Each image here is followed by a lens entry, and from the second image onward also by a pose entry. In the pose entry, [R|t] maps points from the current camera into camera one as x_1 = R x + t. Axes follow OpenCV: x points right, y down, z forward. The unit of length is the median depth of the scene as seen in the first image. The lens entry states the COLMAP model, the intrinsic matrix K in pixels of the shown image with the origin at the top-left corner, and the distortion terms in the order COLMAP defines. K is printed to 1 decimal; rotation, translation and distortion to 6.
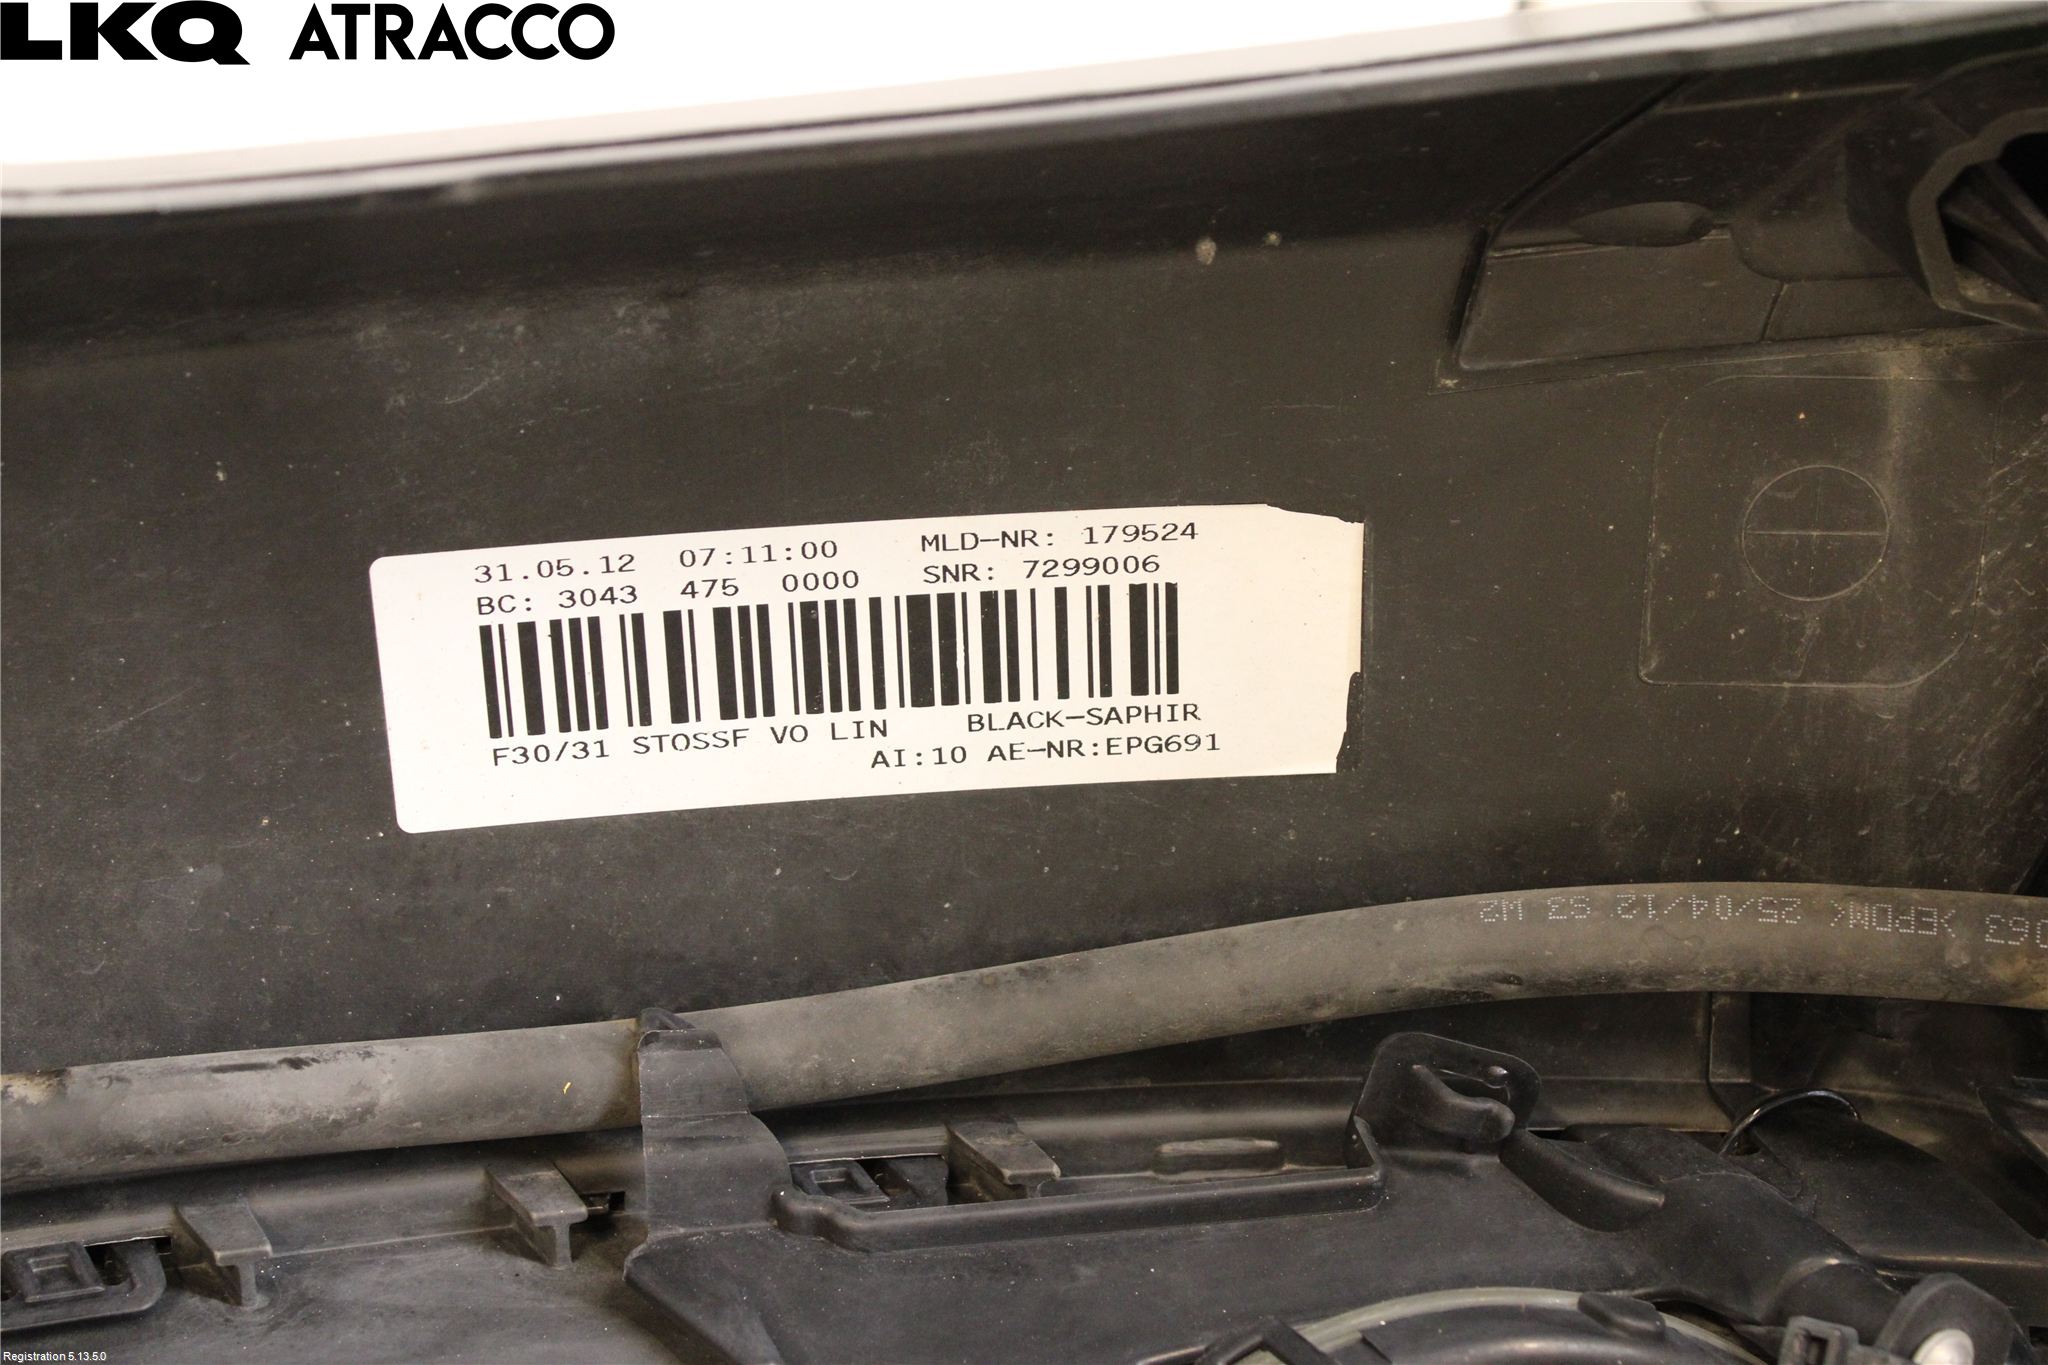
lens RADIAL K [[3450.9, 0, 1024.0], [0, 3450.9, 682.5], [0, 0, 1]] dist [0.033184, 0.051365]
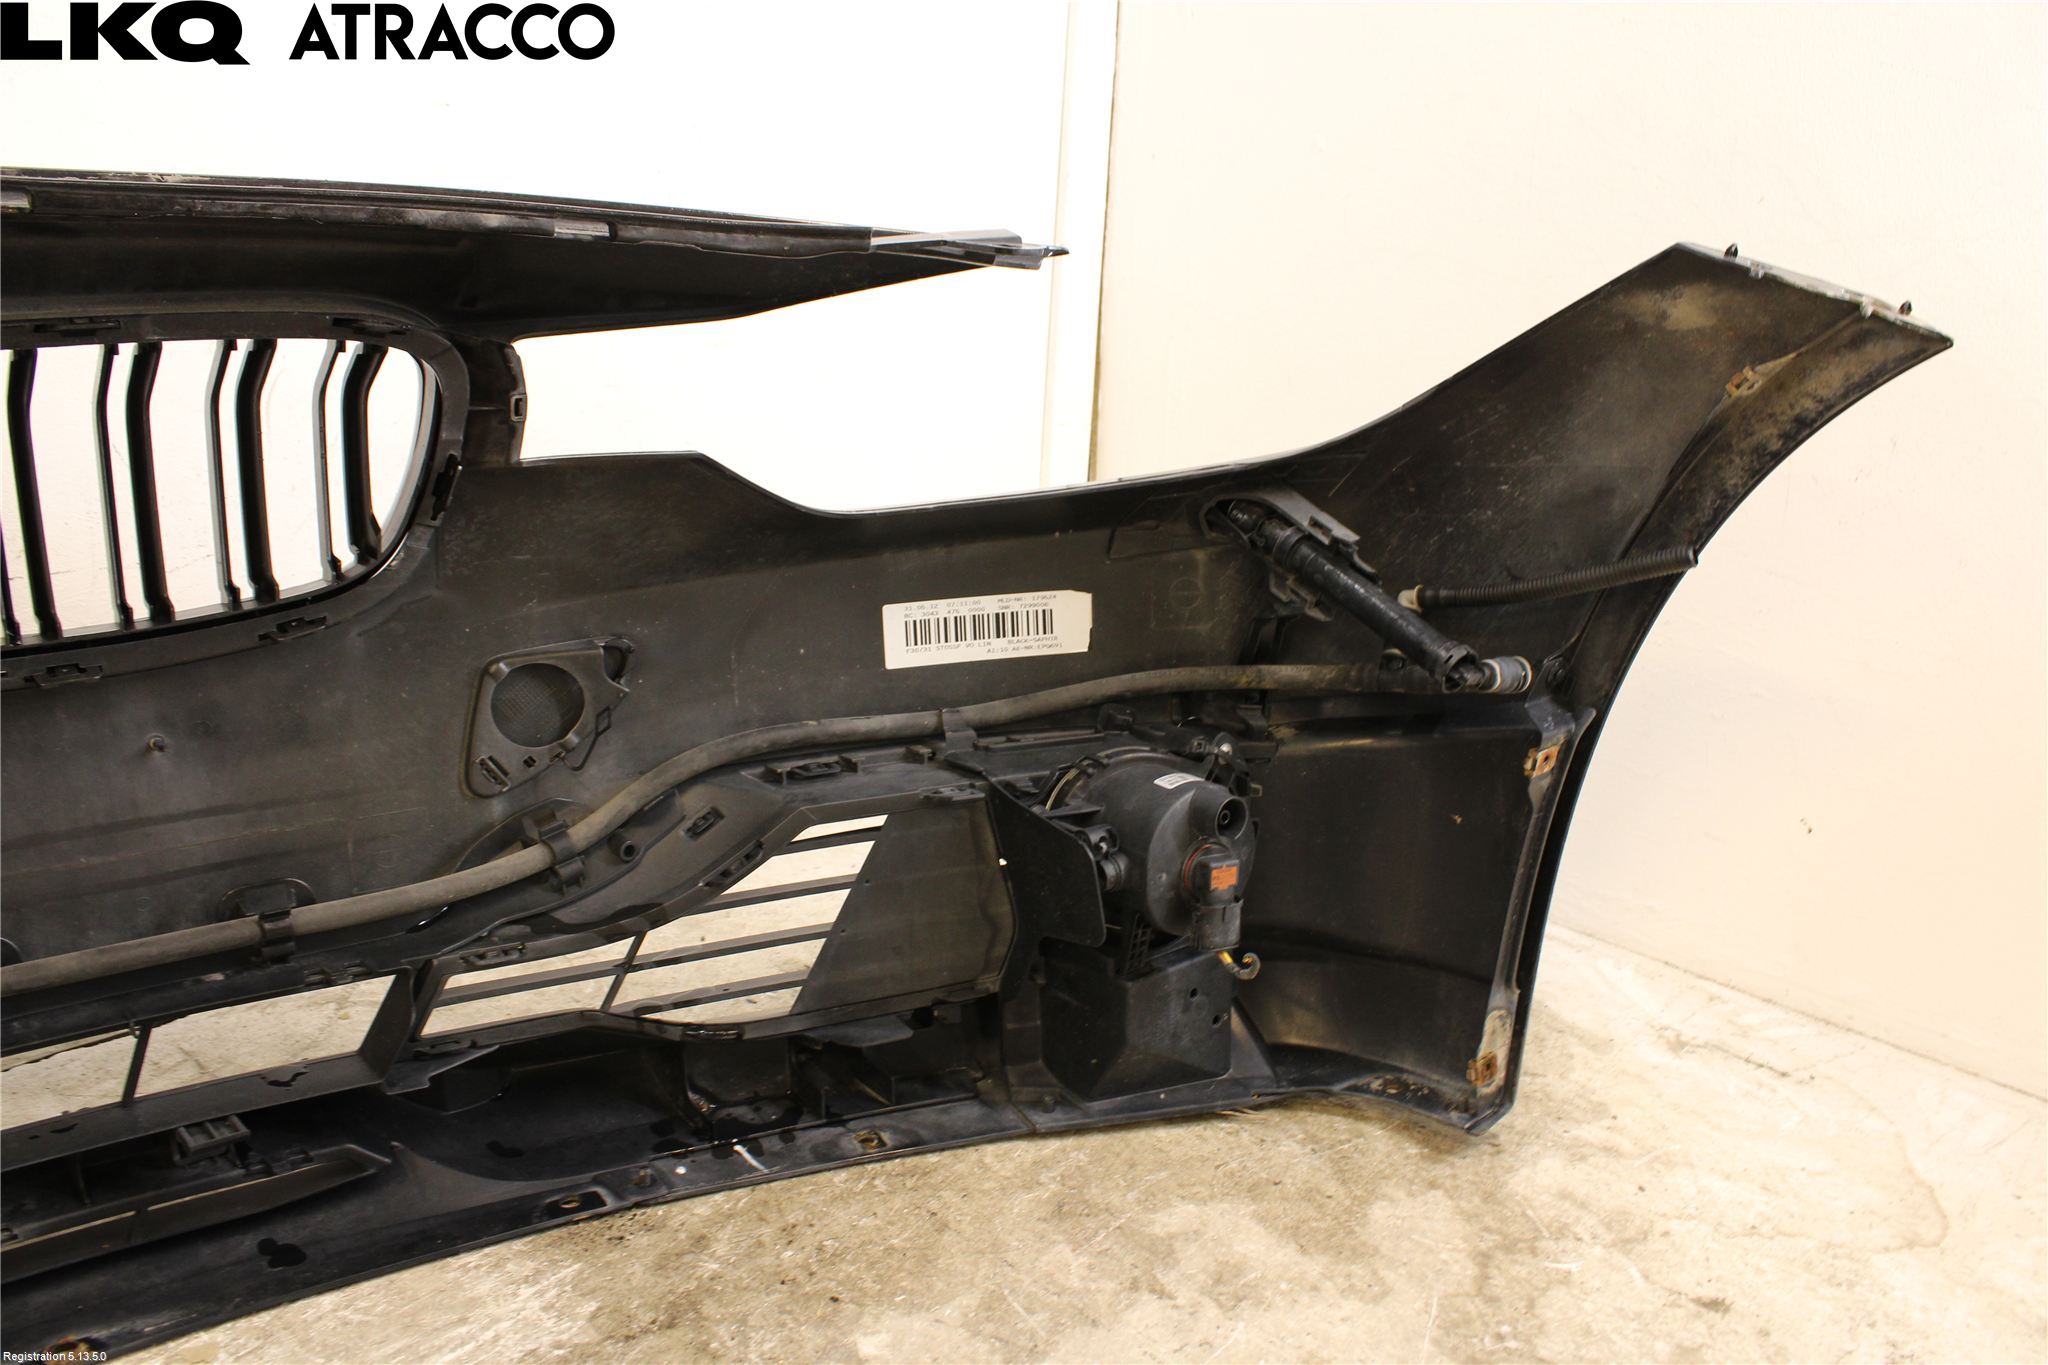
lens RADIAL K [[1697.3, 0, 1024.0], [0, 1697.3, 682.5], [0, 0, 1]] dist [-0.159893, 0.124735]
pose [[0.989003, -0.045039, 0.140873, -0.317491], [0.064033, 0.988998, -0.133355, 0.369869], [-0.133317, 0.140909, 0.981005, -1.207081]]
